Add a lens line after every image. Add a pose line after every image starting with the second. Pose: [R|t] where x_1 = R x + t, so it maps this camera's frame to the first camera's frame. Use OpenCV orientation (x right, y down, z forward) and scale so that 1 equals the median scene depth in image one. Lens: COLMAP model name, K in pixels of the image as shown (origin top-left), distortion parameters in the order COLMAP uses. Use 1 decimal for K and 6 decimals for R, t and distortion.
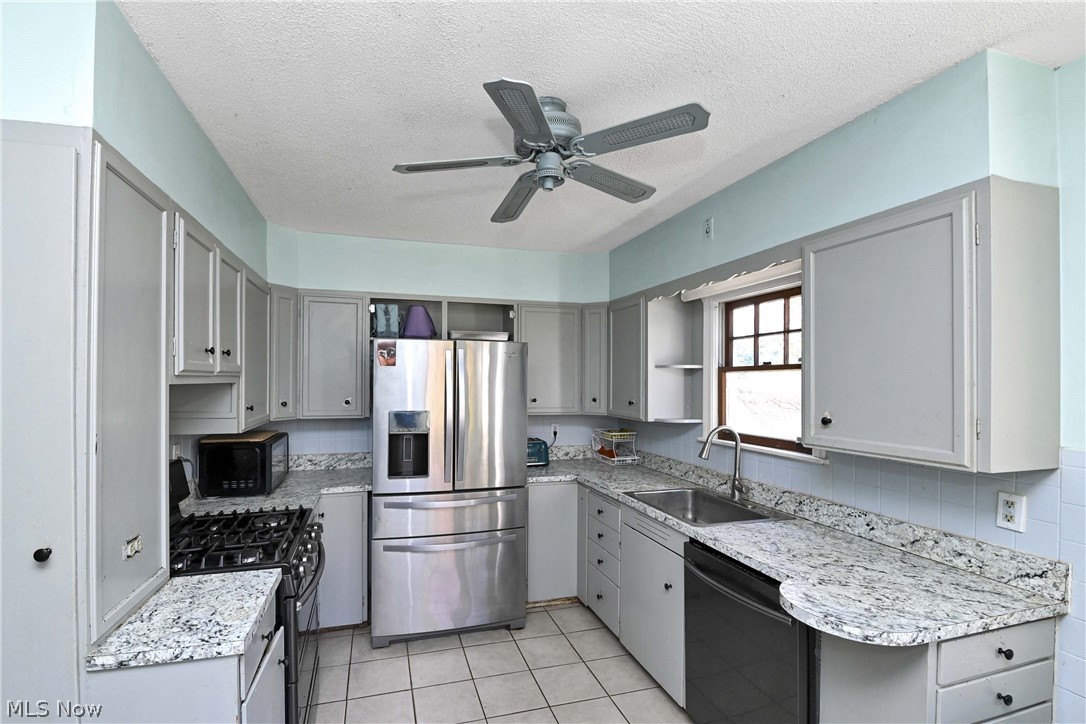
lens RADIAL K [[472.6, 0, 516.3], [0, 472.6, 376.8], [0, 0, 1]] dist [-0.027936, -0.002562]
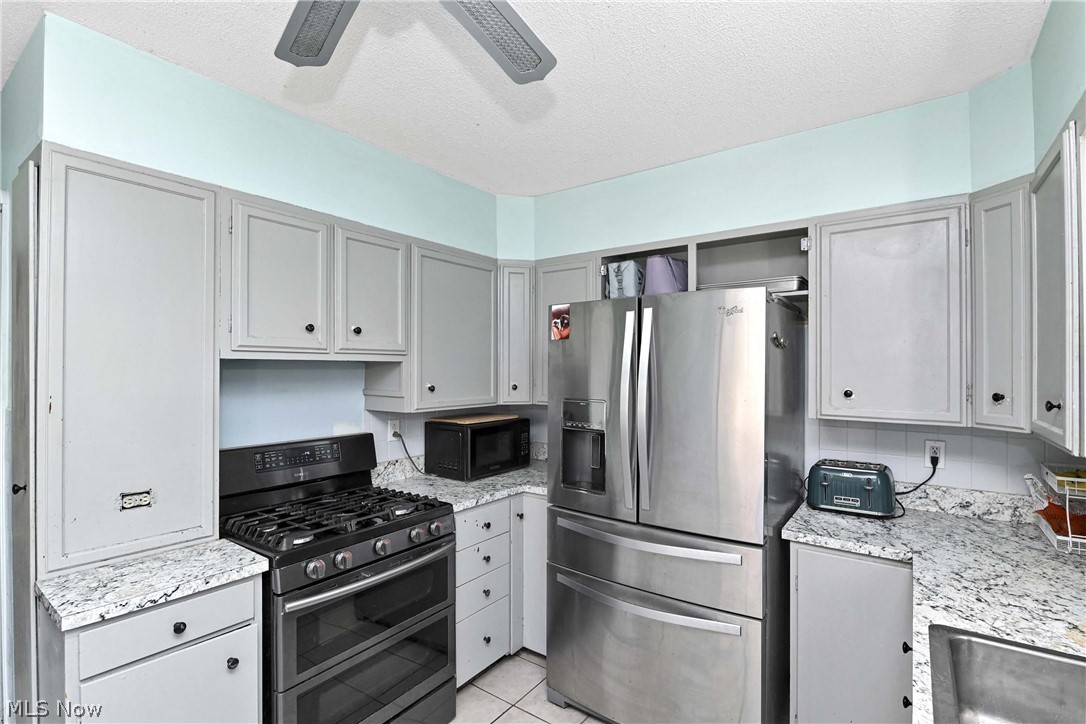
lens RADIAL K [[501.1, 0, 550.7], [0, 501.1, 365.1], [0, 0, 1]] dist [-0.004018, -0.000575]
pose [[0.623572, -0.009610, -0.781707, 0.404557], [0.007005, 0.999953, -0.006705, 0.027721], [0.781735, -0.001295, 0.623610, 0.544864]]
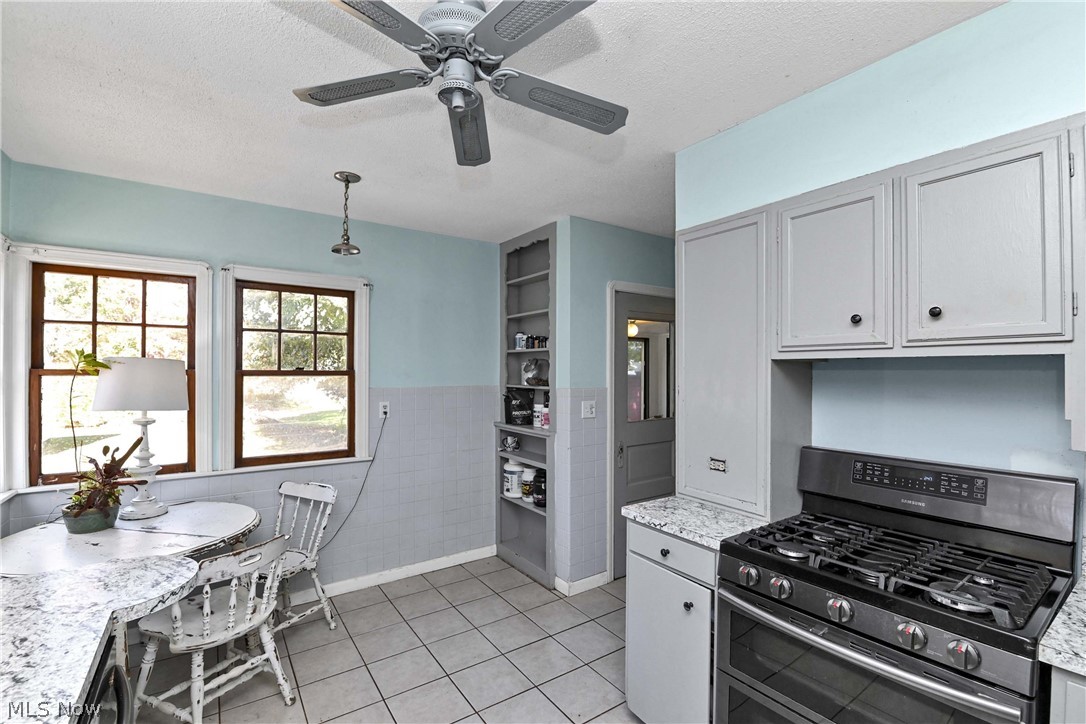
lens RADIAL K [[472.6, 0, 542.9], [0, 472.6, 366.7], [0, 0, 1]] dist [-0.027936, -0.002562]
pose [[-0.940575, -0.015157, -0.339247, 0.135008], [-0.010064, 0.999809, -0.016768, 0.038496], [0.339437, -0.012357, -0.940548, 1.206536]]
